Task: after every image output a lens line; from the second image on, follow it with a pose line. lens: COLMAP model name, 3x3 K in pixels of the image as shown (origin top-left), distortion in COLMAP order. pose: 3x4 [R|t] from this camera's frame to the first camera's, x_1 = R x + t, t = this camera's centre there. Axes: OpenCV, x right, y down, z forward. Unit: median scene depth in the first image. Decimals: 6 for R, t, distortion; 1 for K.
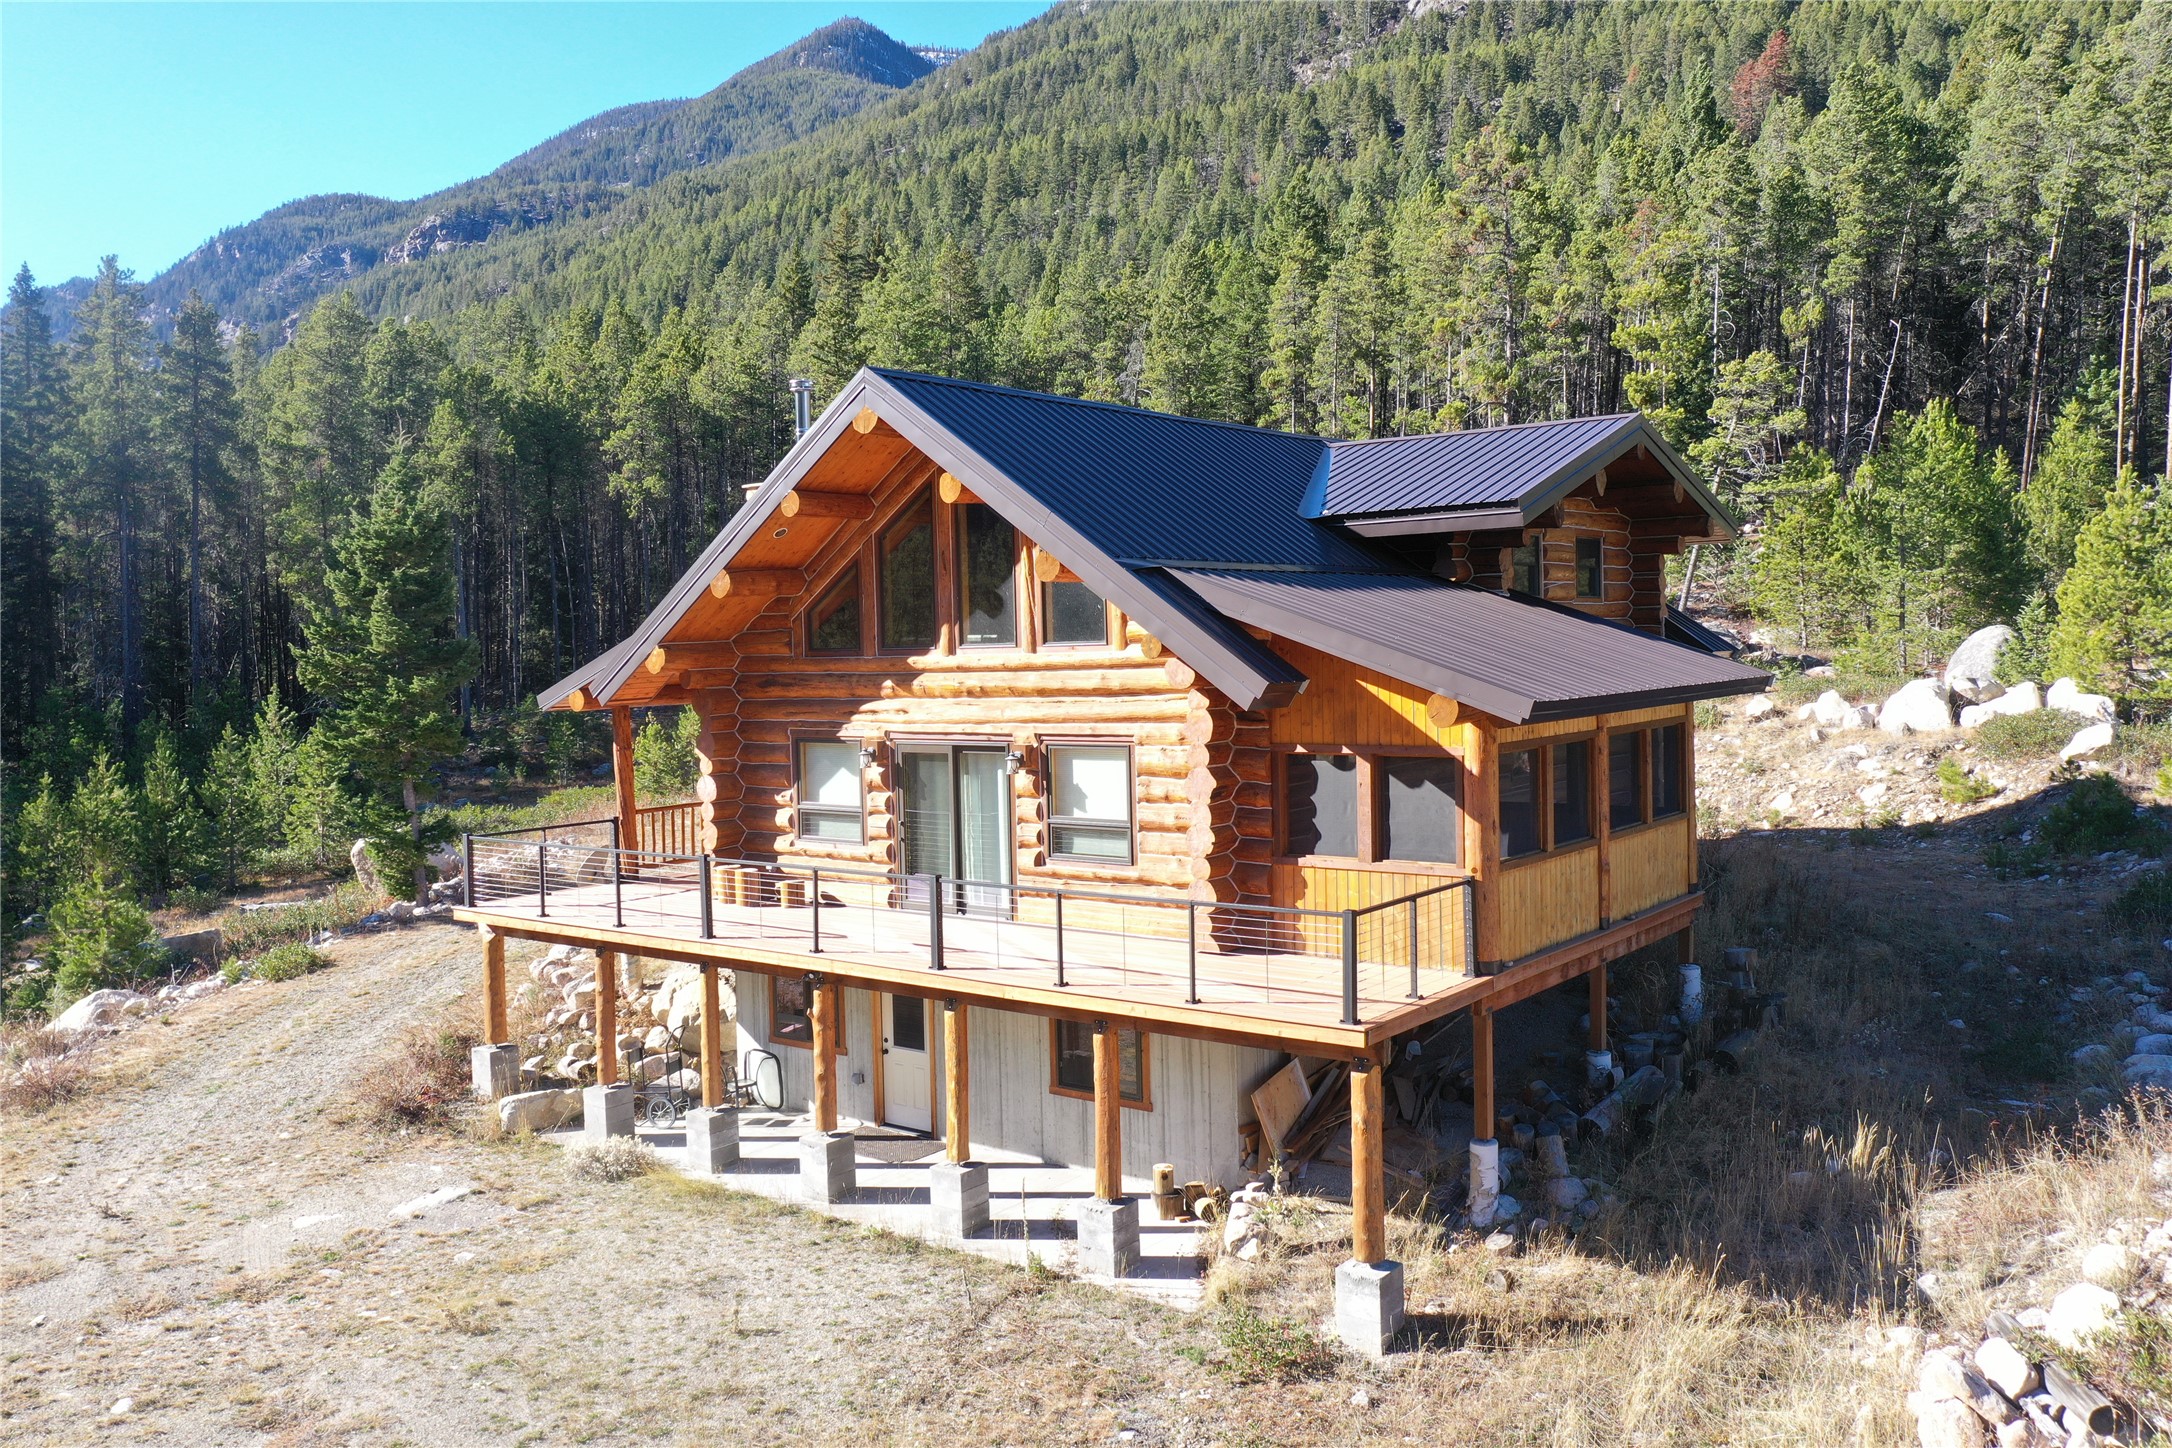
lens RADIAL K [[1718.6, 0, 1074.0], [0, 1718.6, 724.3], [0, 0, 1]] dist [0.005302, 0.007017]
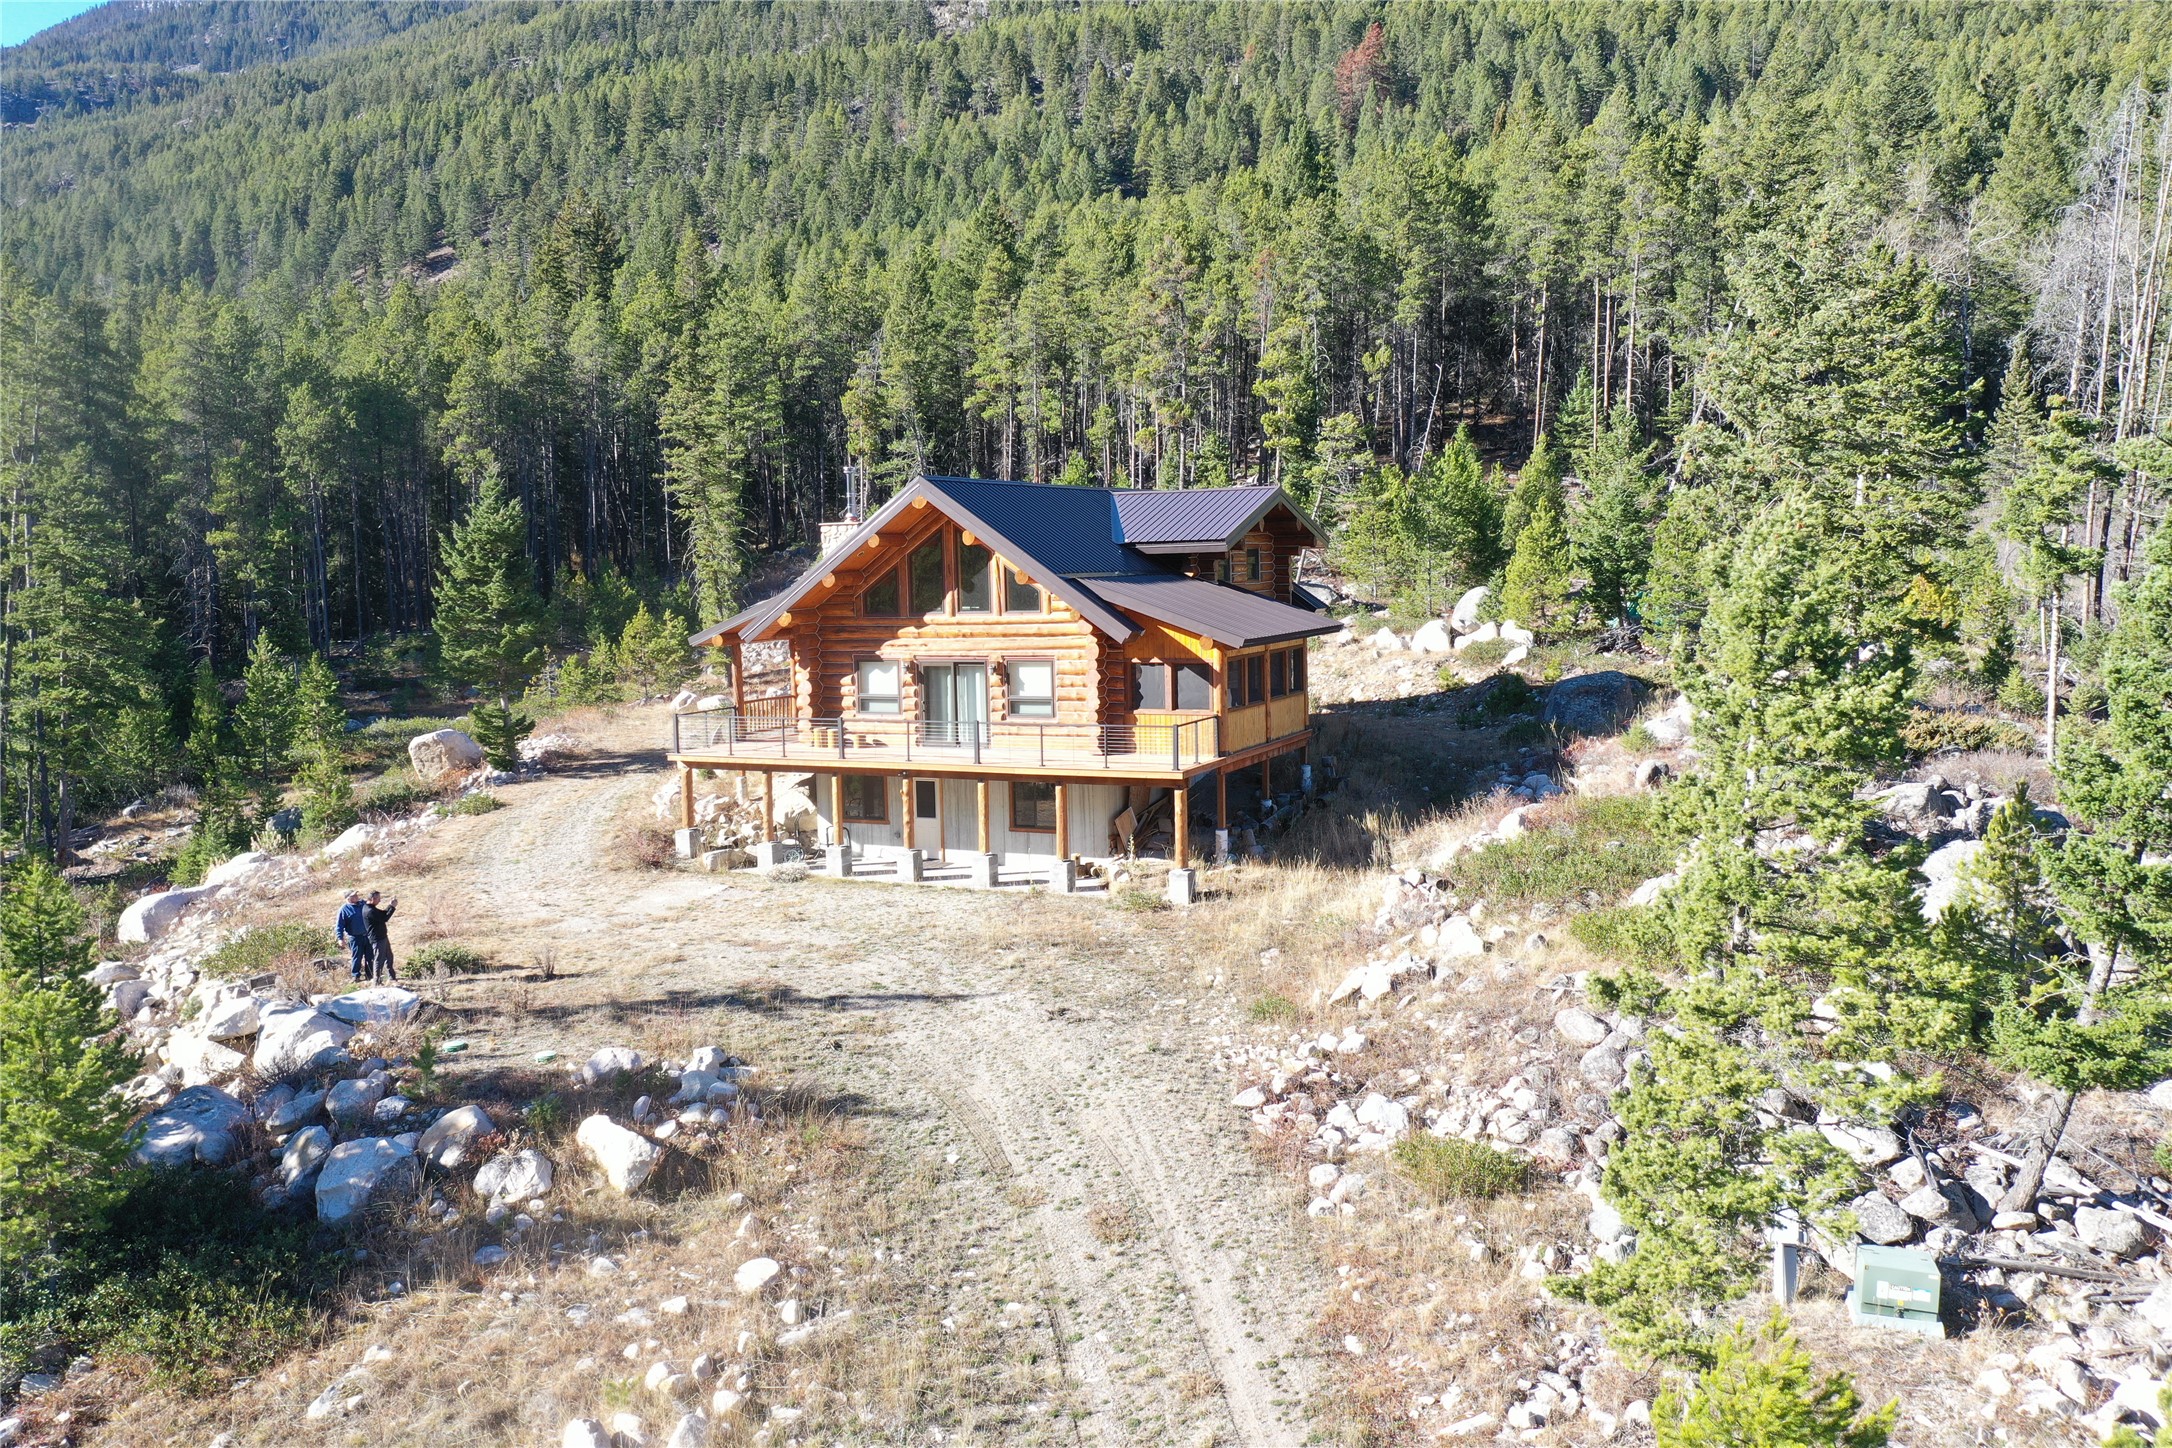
lens RADIAL K [[1718.6, 0, 1090.7], [0, 1718.6, 731.8], [0, 0, 1]] dist [0.005302, 0.007017]
pose [[0.975379, -0.018819, 0.219730, -0.208197], [0.008752, 0.998871, 0.046699, 0.001012], [-0.220360, -0.043627, 0.974442, -0.572951]]
